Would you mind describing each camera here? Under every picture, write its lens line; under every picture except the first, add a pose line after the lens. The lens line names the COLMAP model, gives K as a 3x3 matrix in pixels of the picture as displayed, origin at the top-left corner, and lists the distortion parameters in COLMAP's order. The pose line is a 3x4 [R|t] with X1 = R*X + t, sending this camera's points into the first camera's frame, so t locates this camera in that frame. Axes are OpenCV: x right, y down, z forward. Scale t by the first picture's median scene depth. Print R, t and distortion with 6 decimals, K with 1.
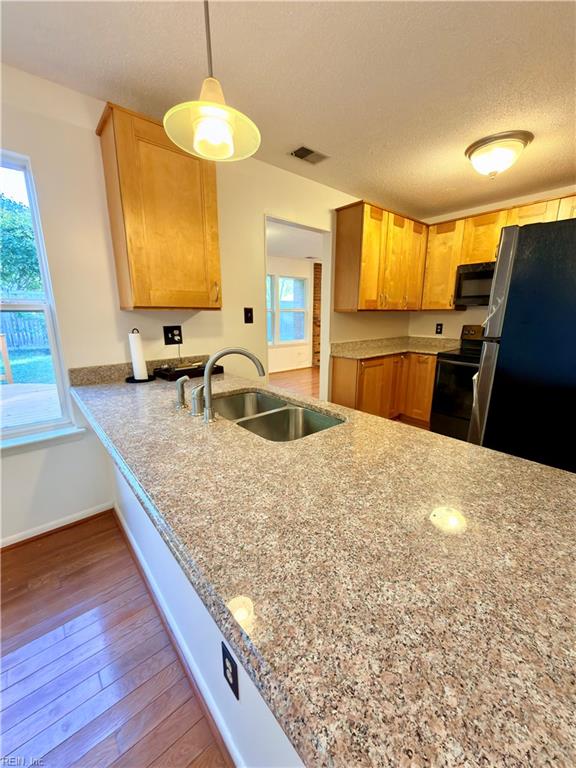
lens RADIAL K [[308.8, 0, 291.3], [0, 308.8, 388.4], [0, 0, 1]] dist [0.003306, 0.000148]
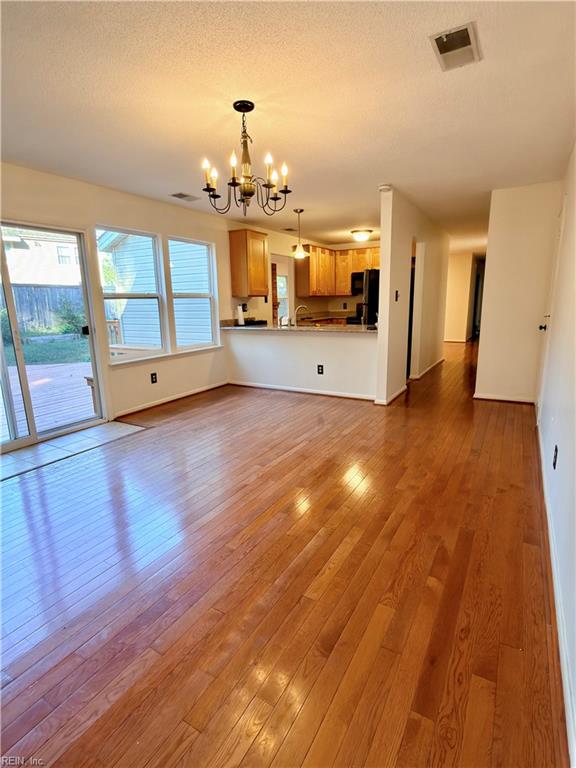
lens RADIAL K [[395.8, 0, 289.7], [0, 395.8, 382.6], [0, 0, 1]] dist [-0.000602, -0.000014]
pose [[0.945466, -0.077826, 0.316286, -0.643237], [0.087996, 0.995959, -0.017977, 0.287982], [-0.313609, 0.044829, 0.948493, -1.160125]]
